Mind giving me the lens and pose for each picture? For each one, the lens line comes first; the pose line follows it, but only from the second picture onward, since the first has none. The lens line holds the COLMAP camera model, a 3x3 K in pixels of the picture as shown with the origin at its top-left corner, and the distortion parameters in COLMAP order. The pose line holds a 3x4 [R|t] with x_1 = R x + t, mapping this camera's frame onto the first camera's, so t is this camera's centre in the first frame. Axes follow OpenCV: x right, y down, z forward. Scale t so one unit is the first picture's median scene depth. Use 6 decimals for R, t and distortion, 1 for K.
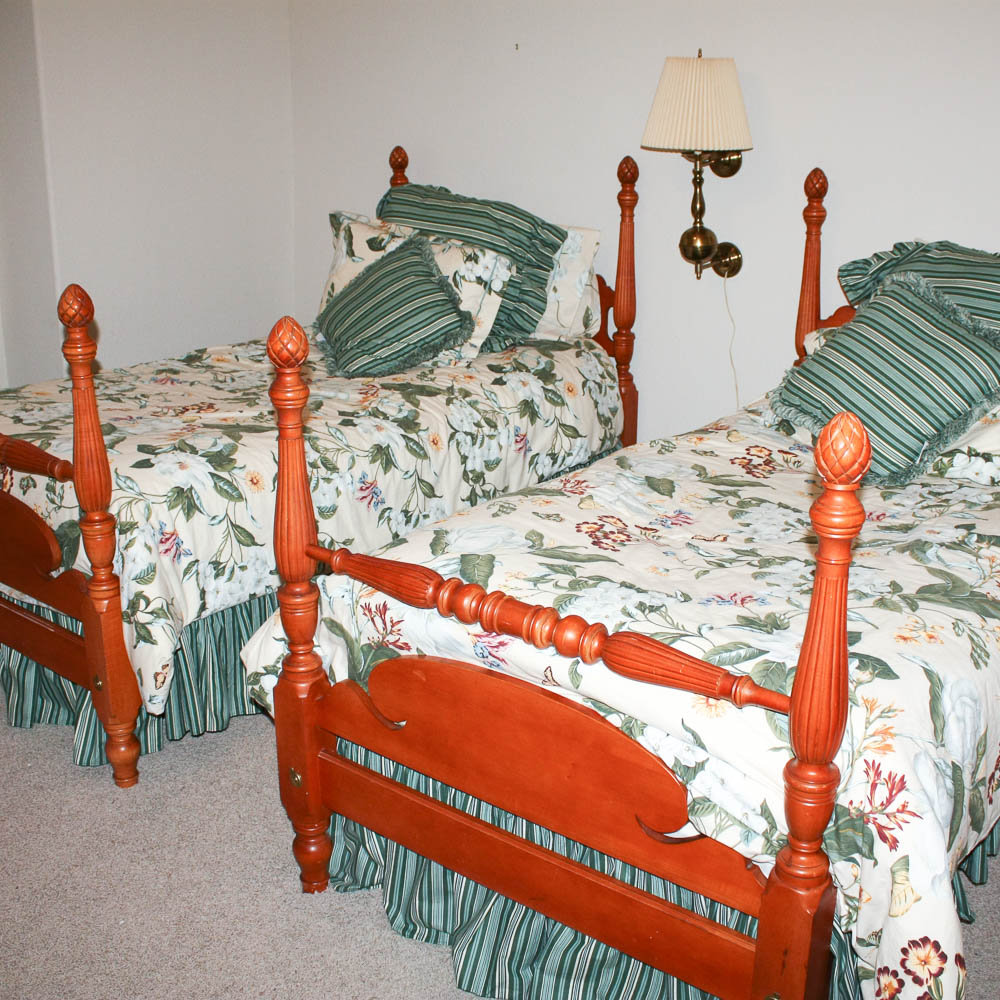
lens RADIAL K [[1290.9, 0, 500.0], [0, 1290.9, 500.0], [0, 0, 1]] dist [-0.161338, 0.149143]
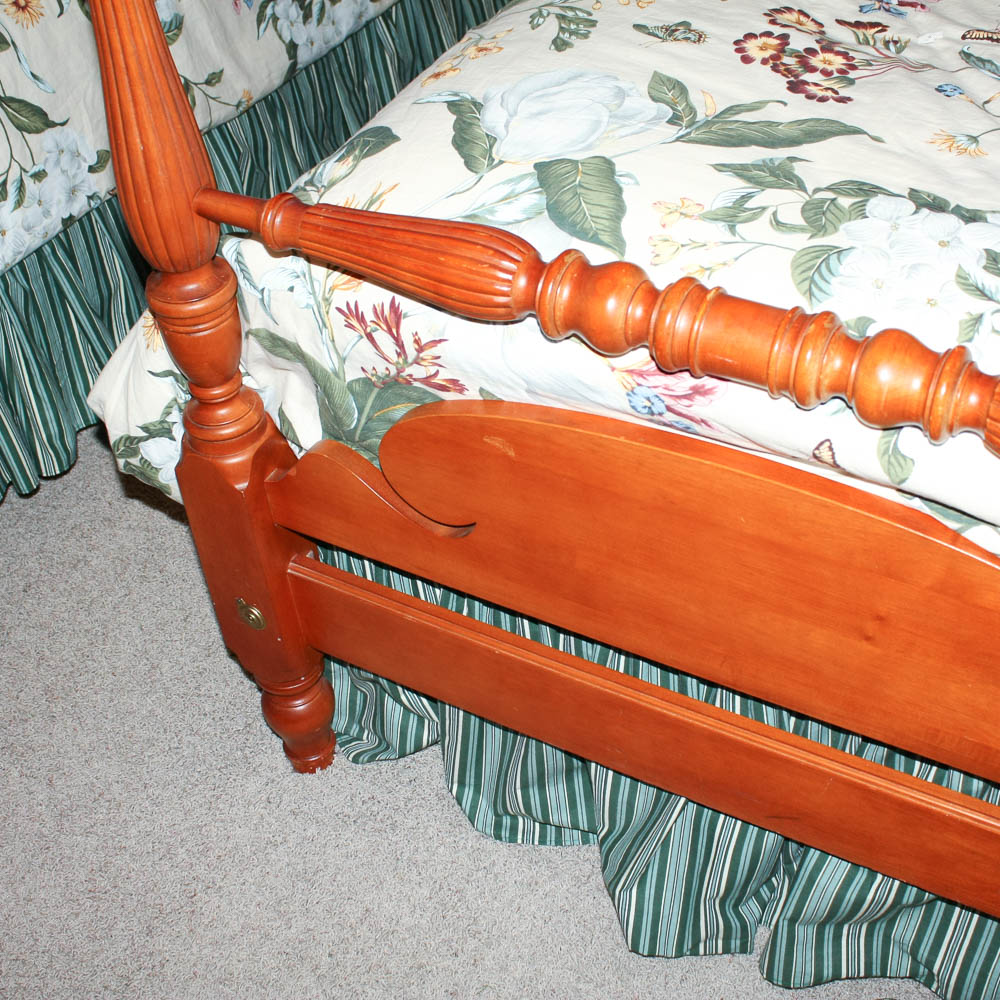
lens RADIAL K [[1551.7, 0, 521.9], [0, 1551.7, 486.9], [0, 0, 1]] dist [-0.125418, 0.131206]
pose [[0.983160, -0.168505, 0.070732, -0.074320], [0.128158, 0.911652, 0.390468, -0.054545], [-0.130279, -0.374828, 0.917895, 0.364413]]
